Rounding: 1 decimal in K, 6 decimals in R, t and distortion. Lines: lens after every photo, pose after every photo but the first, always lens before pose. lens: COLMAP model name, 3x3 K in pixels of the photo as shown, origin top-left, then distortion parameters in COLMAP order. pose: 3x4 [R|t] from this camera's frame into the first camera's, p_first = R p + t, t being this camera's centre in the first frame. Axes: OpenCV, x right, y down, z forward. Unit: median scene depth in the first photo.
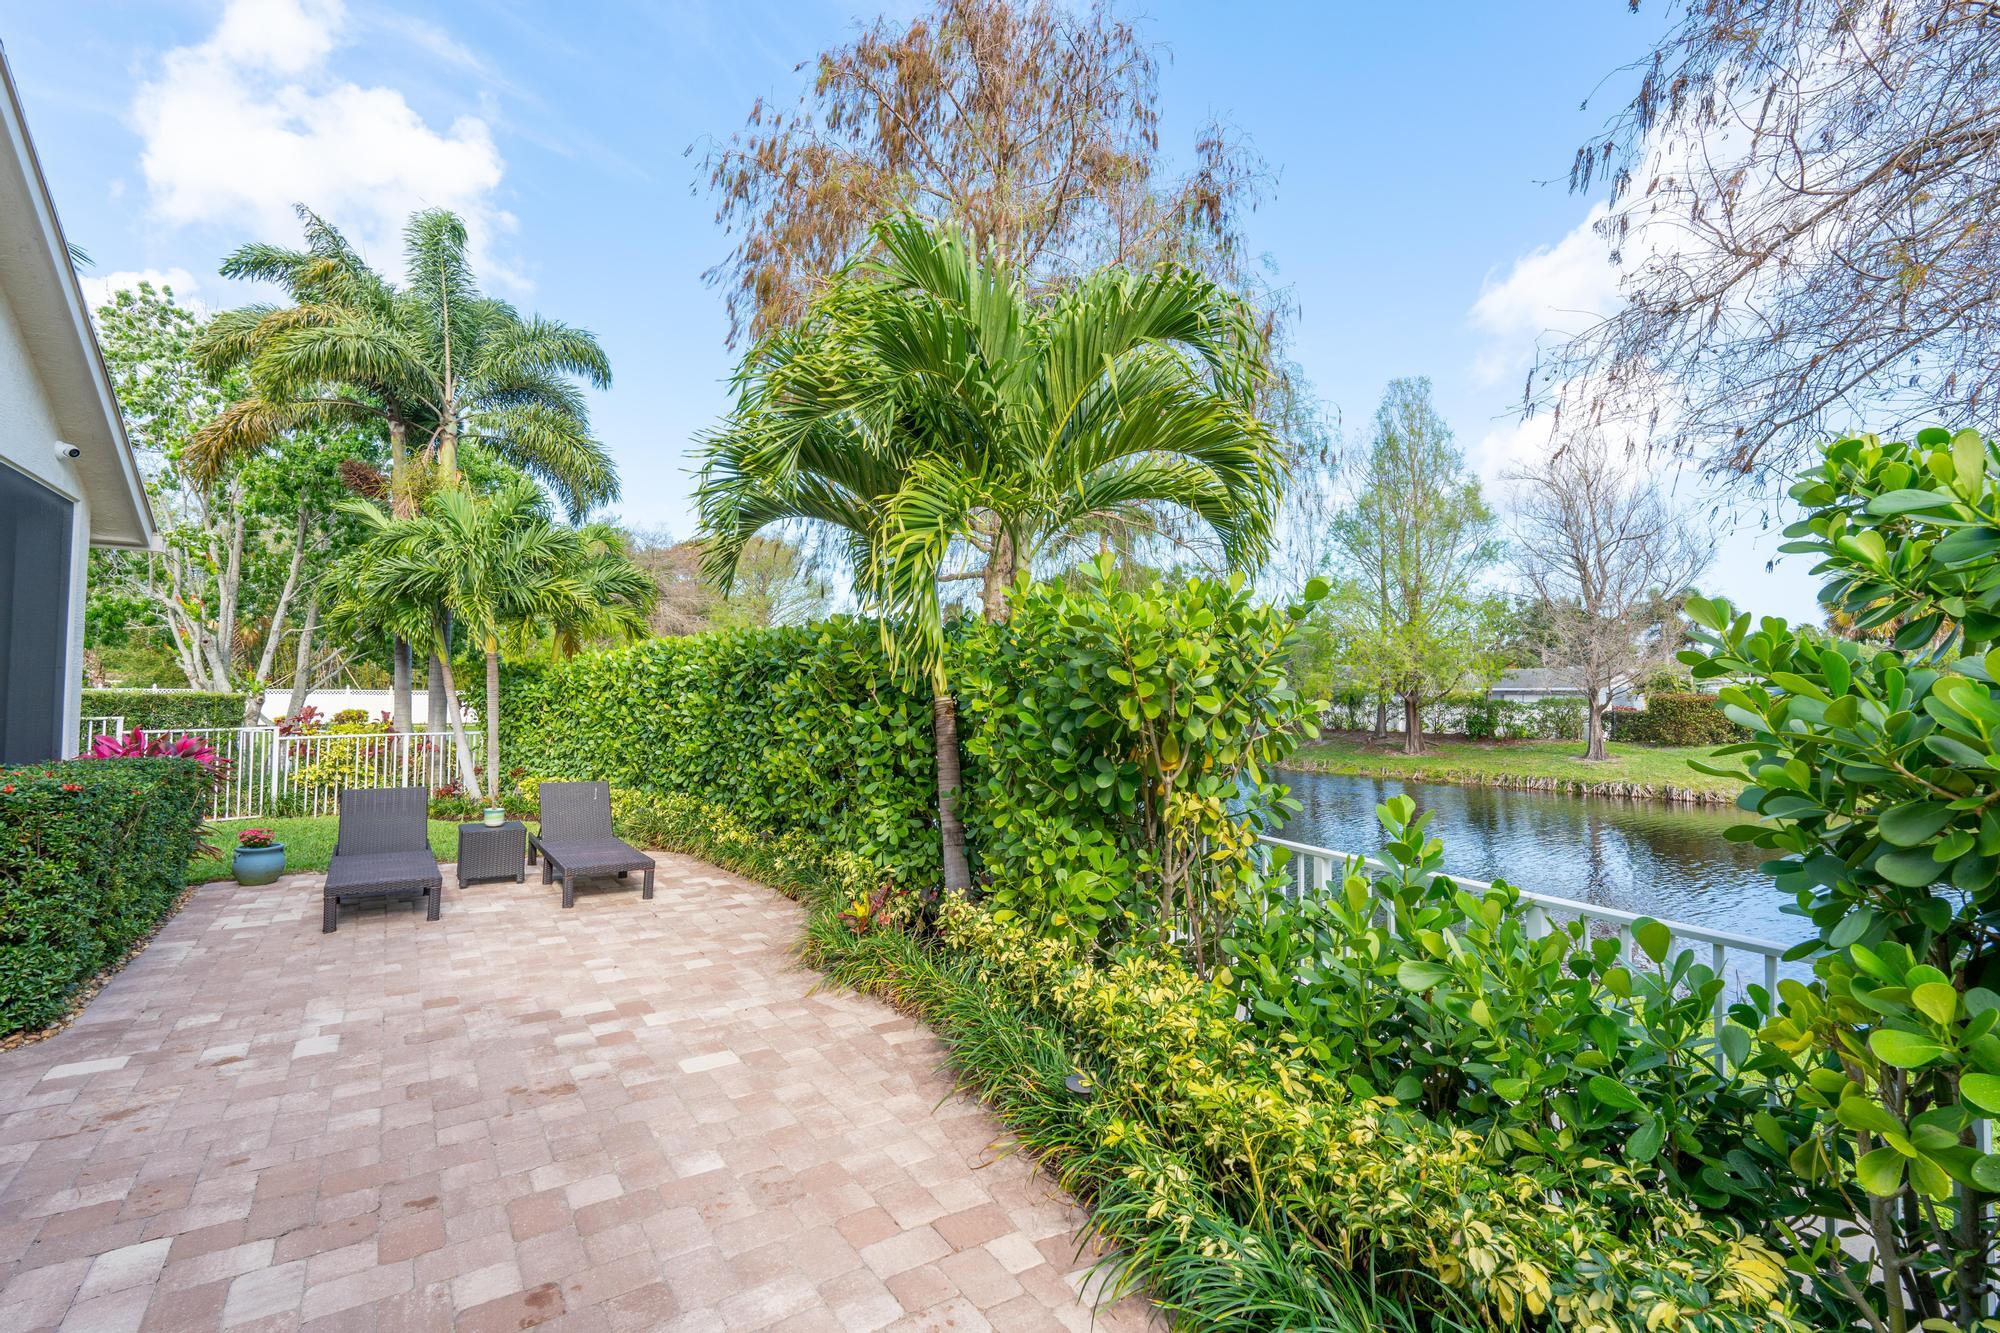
lens RADIAL K [[886.8, 0, 1010.7], [0, 886.8, 671.0], [0, 0, 1]] dist [-0.004974, -0.001285]
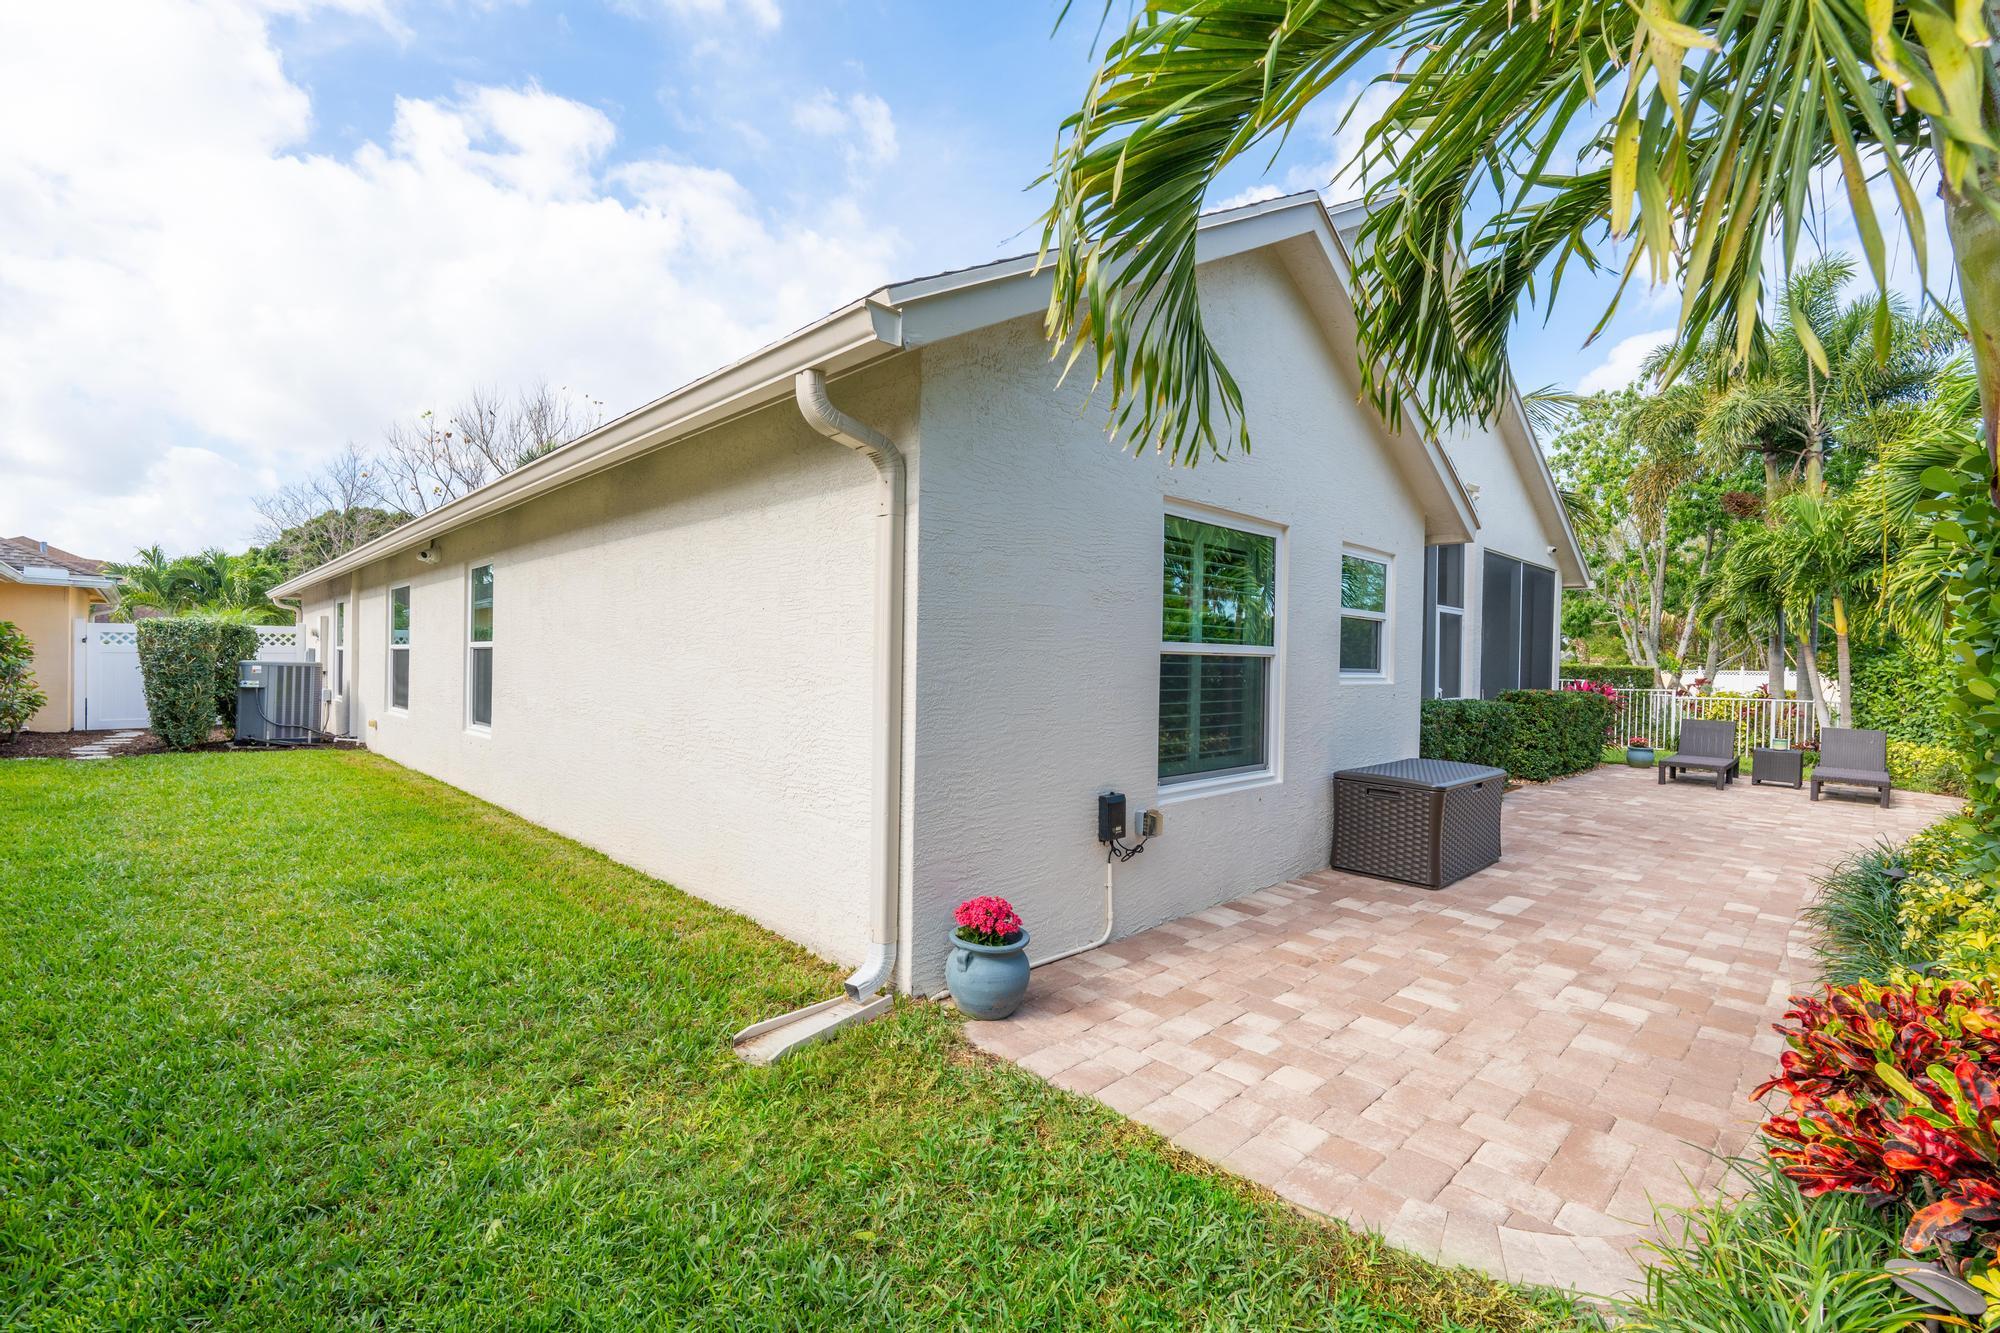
lens RADIAL K [[886.8, 0, 1005.1], [0, 886.8, 663.0], [0, 0, 1]] dist [-0.004974, -0.001285]
pose [[0.183707, 0.002212, -0.982979, 0.400865], [0.005352, 0.999980, 0.003250, 0.008651], [0.982967, -0.005858, 0.183691, -0.353927]]
